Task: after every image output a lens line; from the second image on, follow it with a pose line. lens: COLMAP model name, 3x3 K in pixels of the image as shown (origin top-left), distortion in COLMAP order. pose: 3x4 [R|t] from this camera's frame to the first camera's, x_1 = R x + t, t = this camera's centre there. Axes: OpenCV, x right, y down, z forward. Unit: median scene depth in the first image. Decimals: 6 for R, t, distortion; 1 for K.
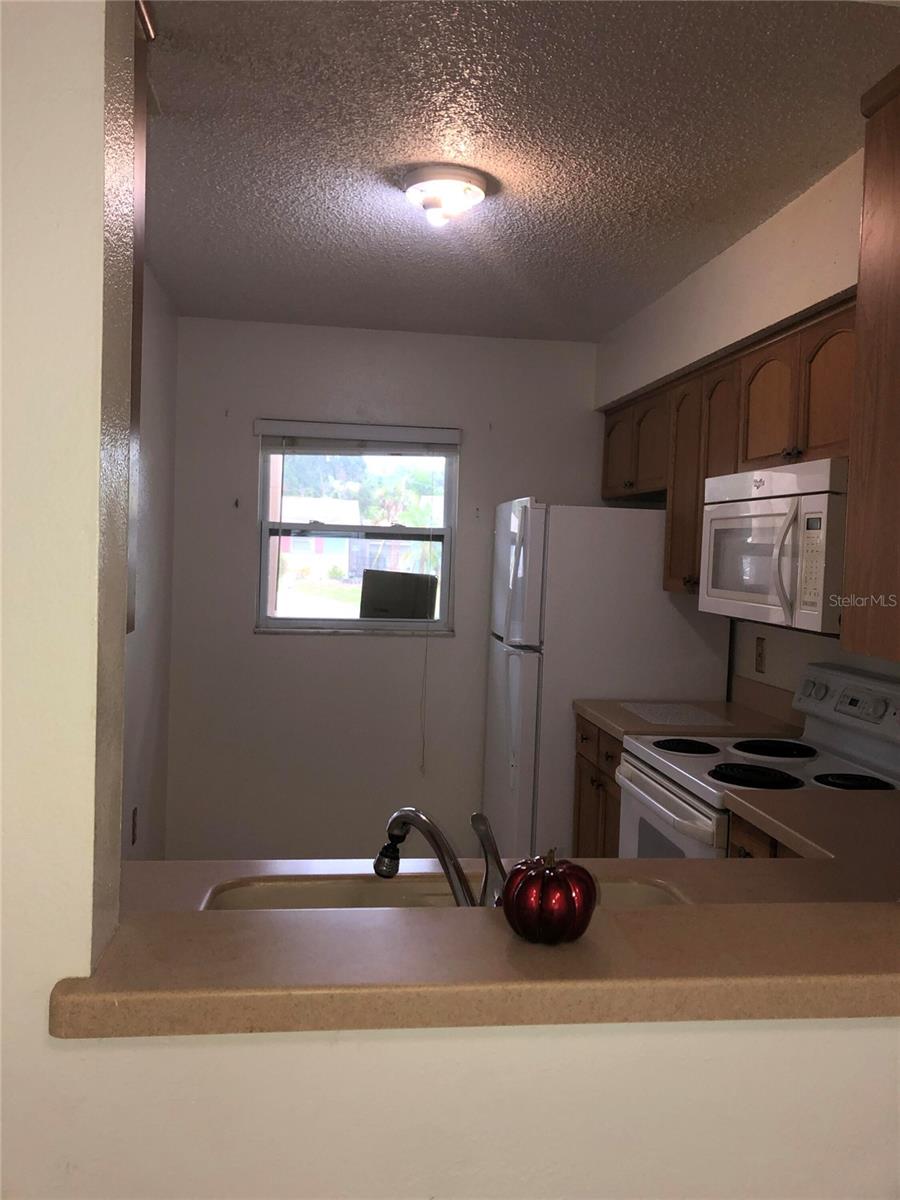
lens RADIAL K [[981.7, 0, 450.0], [0, 981.7, 600.0], [0, 0, 1]] dist [0.181924, -0.501748]
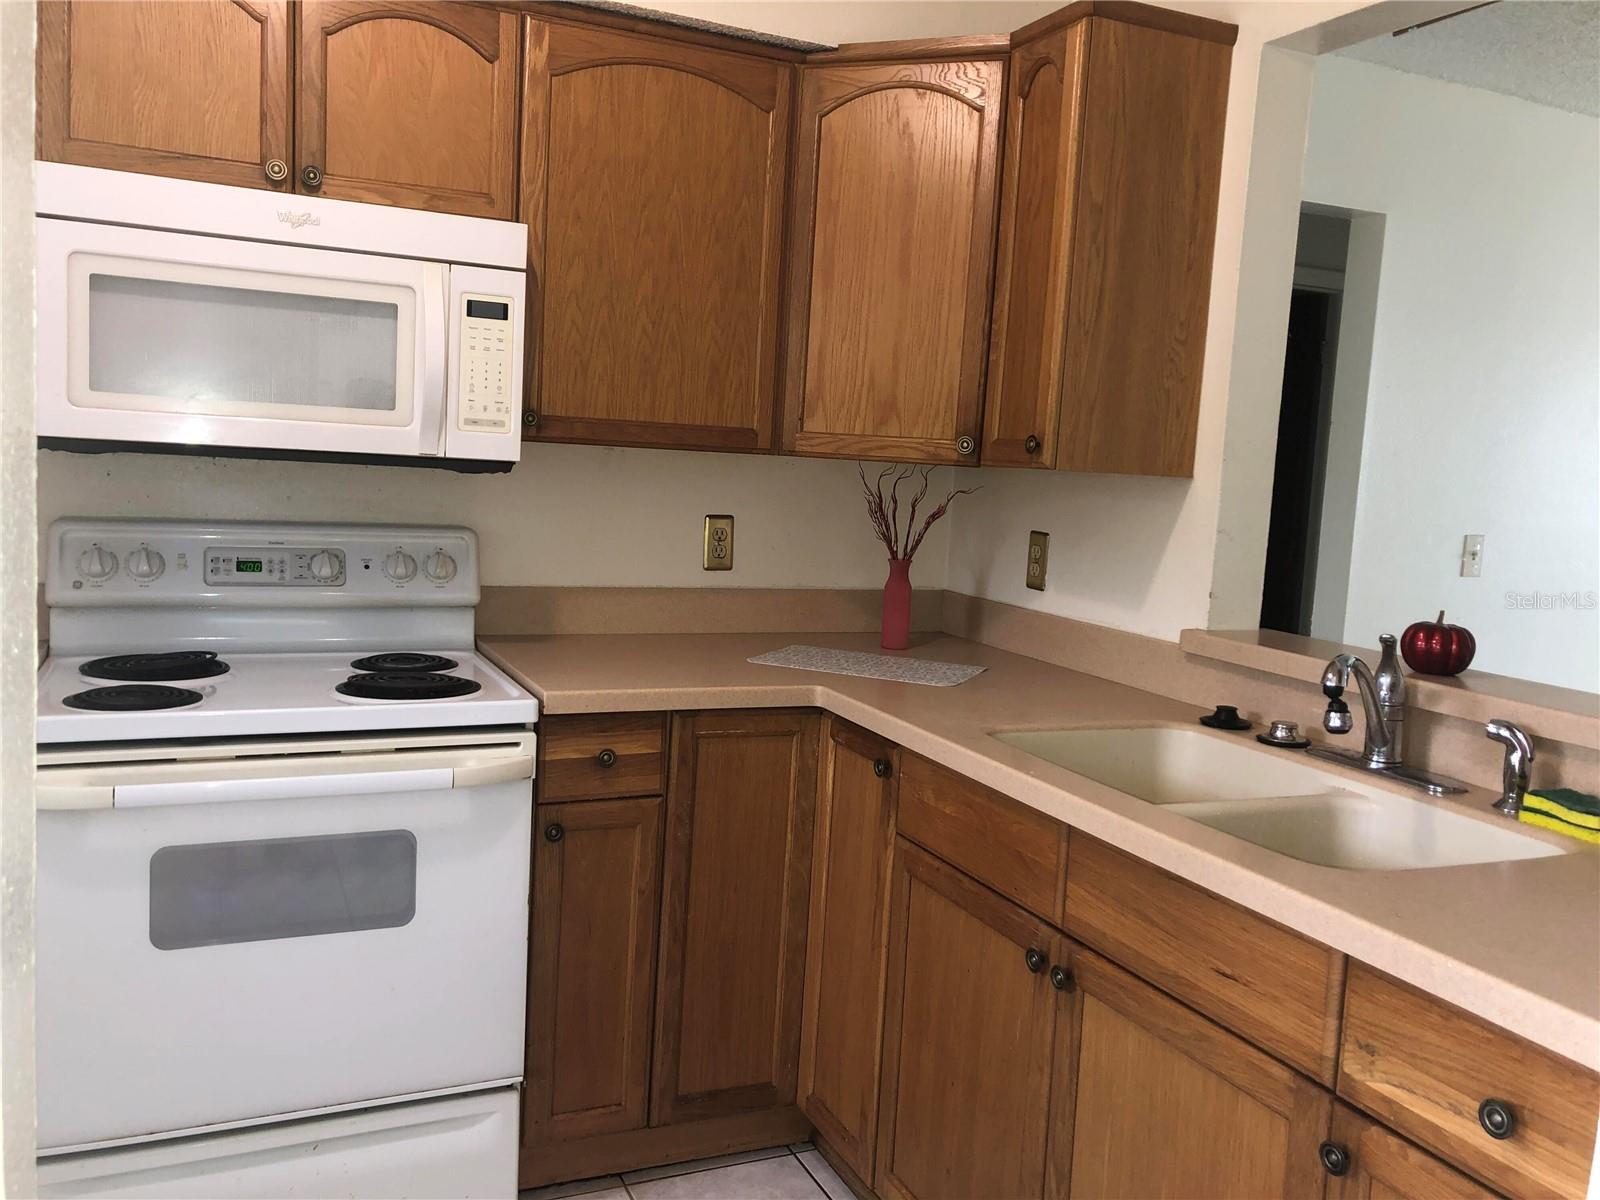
lens RADIAL K [[1326.7, 0, 795.9], [0, 1326.7, 584.5], [0, 0, 1]] dist [0.112537, -0.189114]
pose [[-0.276372, -0.141472, 0.950581, -0.646477], [-0.018627, 0.989709, 0.141880, -0.022072], [-0.960870, 0.021505, -0.276163, 1.066516]]
